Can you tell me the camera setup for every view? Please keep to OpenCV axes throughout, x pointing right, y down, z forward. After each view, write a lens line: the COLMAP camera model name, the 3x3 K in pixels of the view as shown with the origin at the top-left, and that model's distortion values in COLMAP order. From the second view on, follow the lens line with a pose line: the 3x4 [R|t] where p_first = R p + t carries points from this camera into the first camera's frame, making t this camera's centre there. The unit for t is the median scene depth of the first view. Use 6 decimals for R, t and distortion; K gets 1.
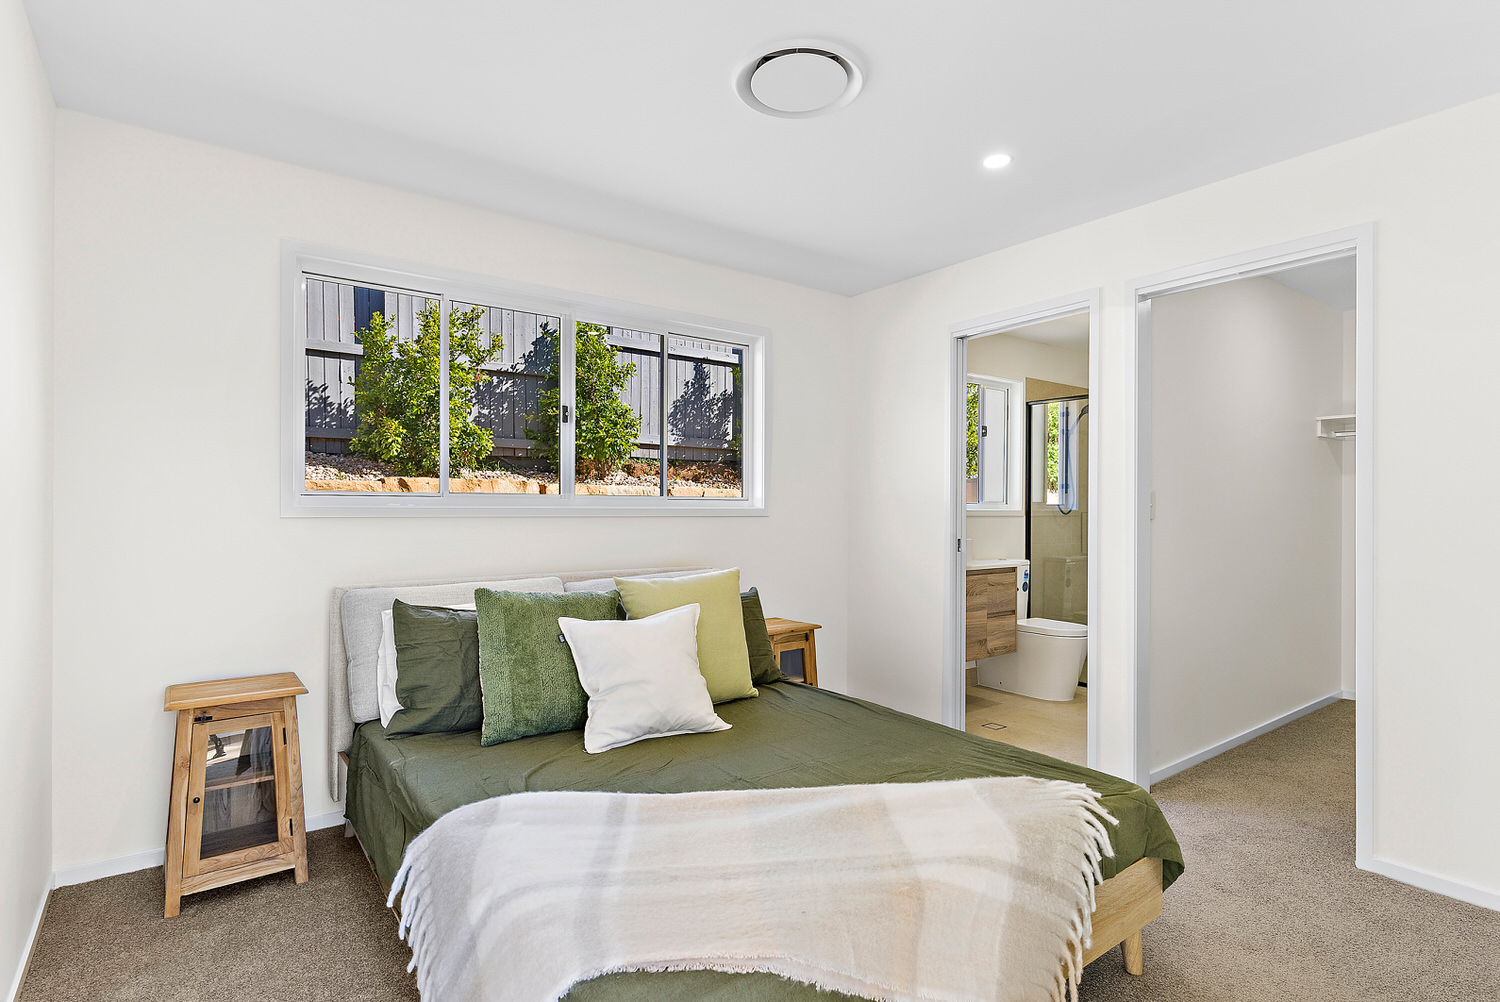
lens RADIAL K [[737.9, 0, 746.9], [0, 737.9, 499.8], [0, 0, 1]] dist [0.001891, 0.000027]
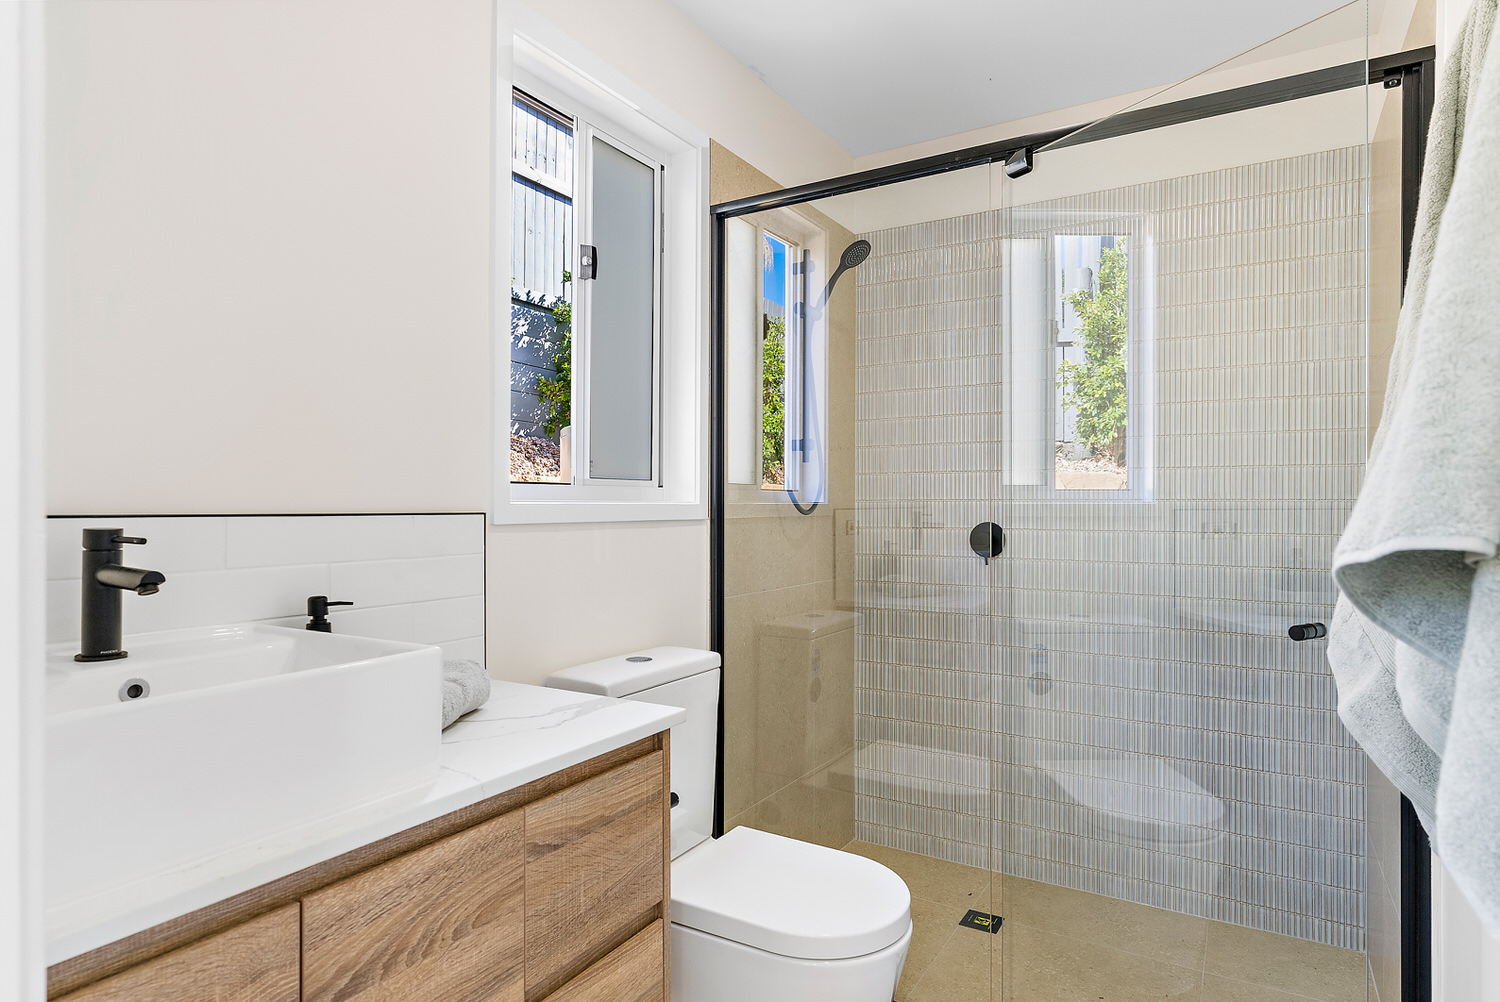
lens RADIAL K [[852.1, 0, 749.7], [0, 852.1, 501.2], [0, 0, 1]] dist [0.000339, 0.000020]
pose [[0.923646, -0.003330, 0.383232, 0.234521], [0.002990, 0.999994, 0.001483, 0.012449], [-0.383235, -0.000224, 0.923651, 0.604470]]
